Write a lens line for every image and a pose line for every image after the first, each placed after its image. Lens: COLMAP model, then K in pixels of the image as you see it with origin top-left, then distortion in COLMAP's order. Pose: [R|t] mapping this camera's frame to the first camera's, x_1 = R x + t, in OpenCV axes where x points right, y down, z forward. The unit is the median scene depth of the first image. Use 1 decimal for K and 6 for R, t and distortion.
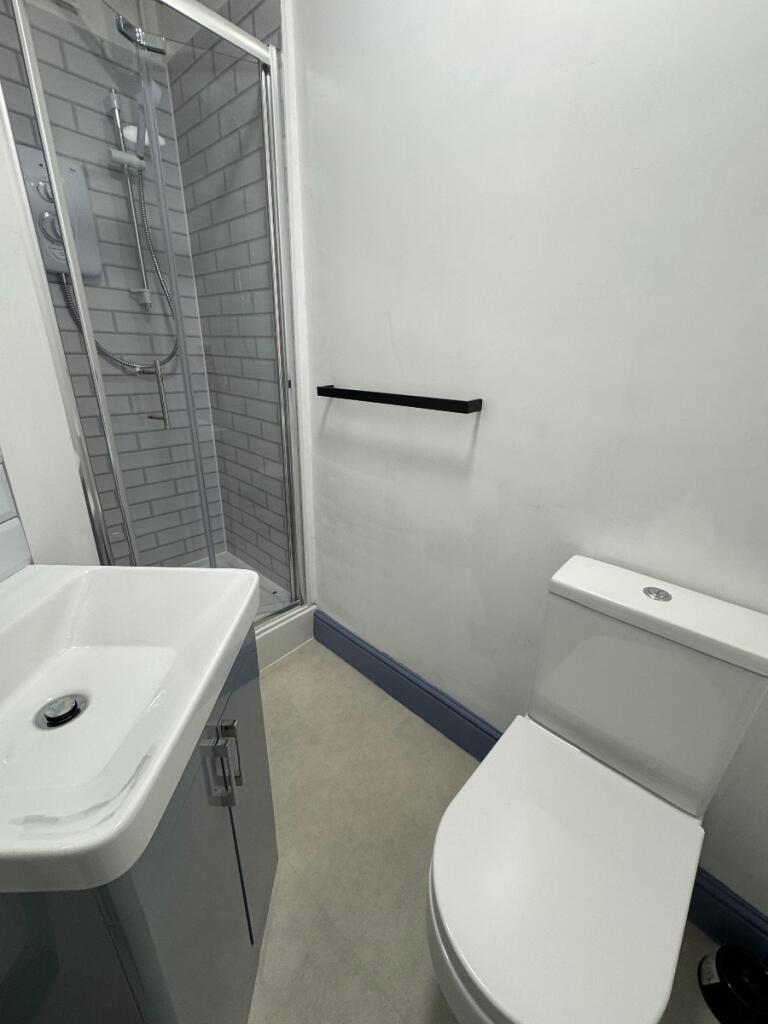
lens RADIAL K [[406.0, 0, 384.0], [0, 406.0, 512.0], [0, 0, 1]] dist [-0.001688, -0.000437]
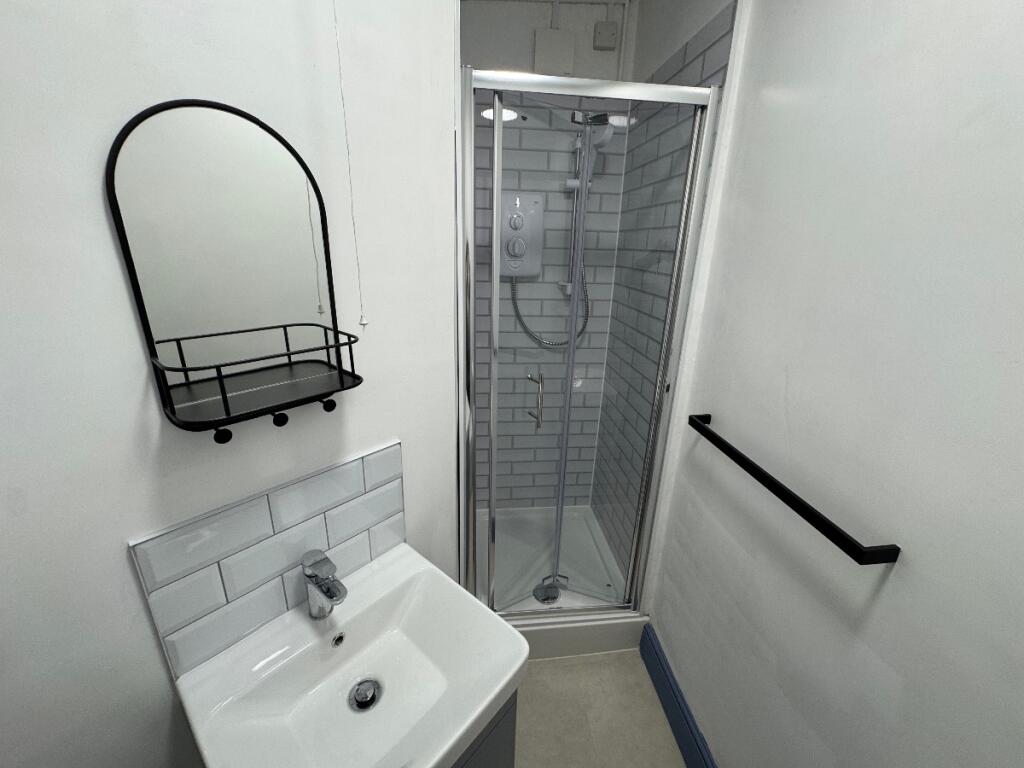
lens RADIAL K [[406.0, 0, 513.5], [0, 406.0, 383.1], [0, 0, 1]] dist [-0.001688, -0.000437]
pose [[0.750031, 0.200262, -0.630357, 0.094777], [-0.245964, 0.969159, 0.015237, -0.288007], [0.613967, 0.143617, 0.776156, 0.043895]]
